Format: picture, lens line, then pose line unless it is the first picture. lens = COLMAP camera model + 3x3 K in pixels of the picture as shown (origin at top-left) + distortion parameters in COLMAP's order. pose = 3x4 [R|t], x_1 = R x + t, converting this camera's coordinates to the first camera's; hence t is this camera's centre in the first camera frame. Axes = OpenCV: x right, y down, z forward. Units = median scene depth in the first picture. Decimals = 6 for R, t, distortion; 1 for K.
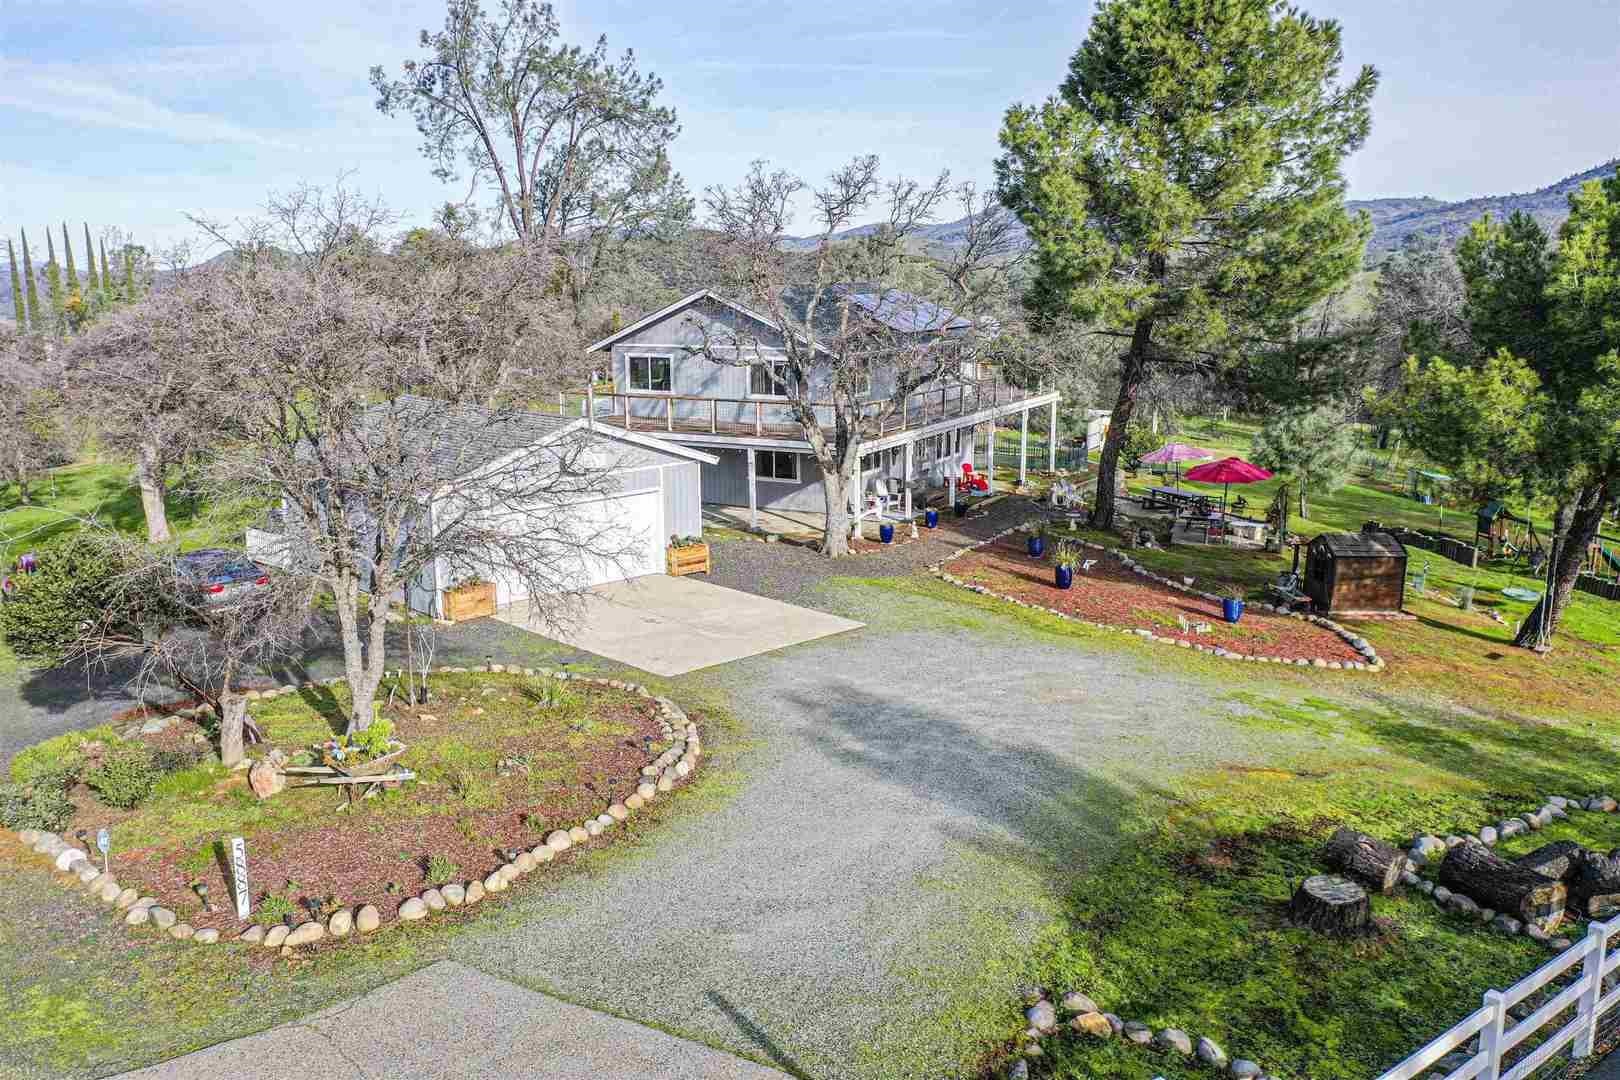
lens RADIAL K [[1282.5, 0, 815.2], [0, 1282.5, 541.4], [0, 0, 1]] dist [0.010395, 0.007799]
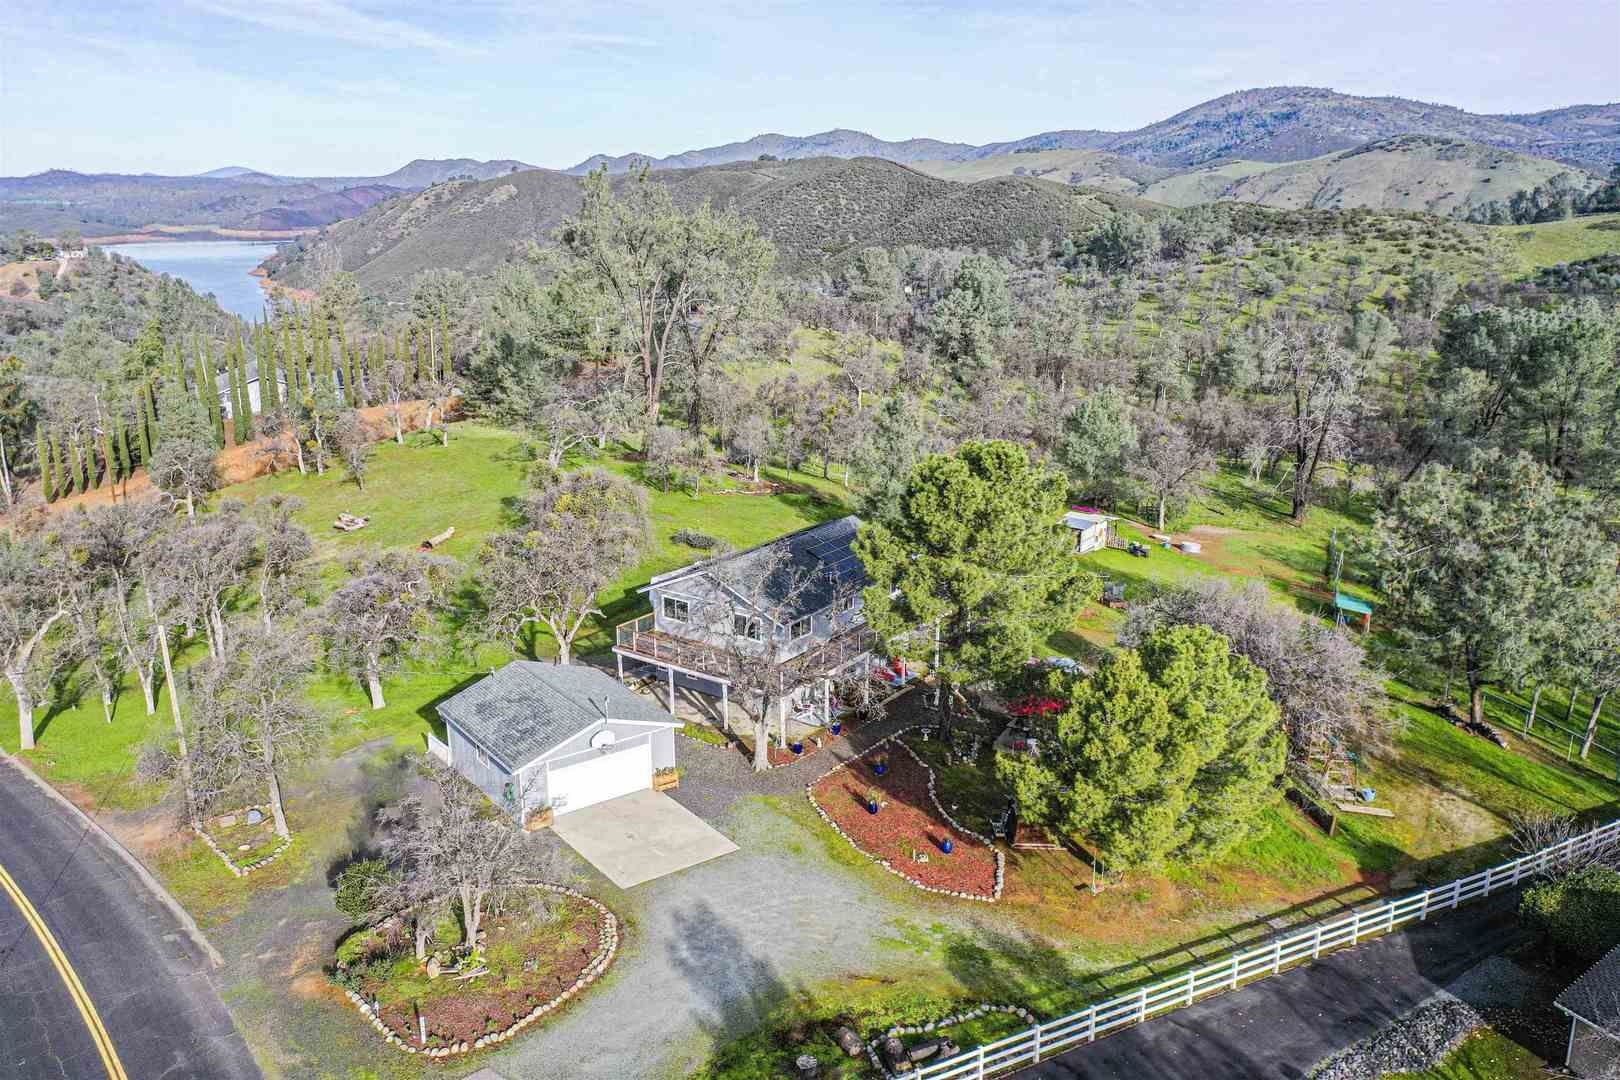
lens RADIAL K [[1282.5, 0, 815.2], [0, 1282.5, 541.4], [0, 0, 1]] dist [0.010395, 0.007799]
pose [[0.991248, 0.040100, -0.125778, 0.290197], [-0.031278, 0.996961, 0.071349, -0.412121], [0.128257, -0.066790, 0.989489, -0.649947]]
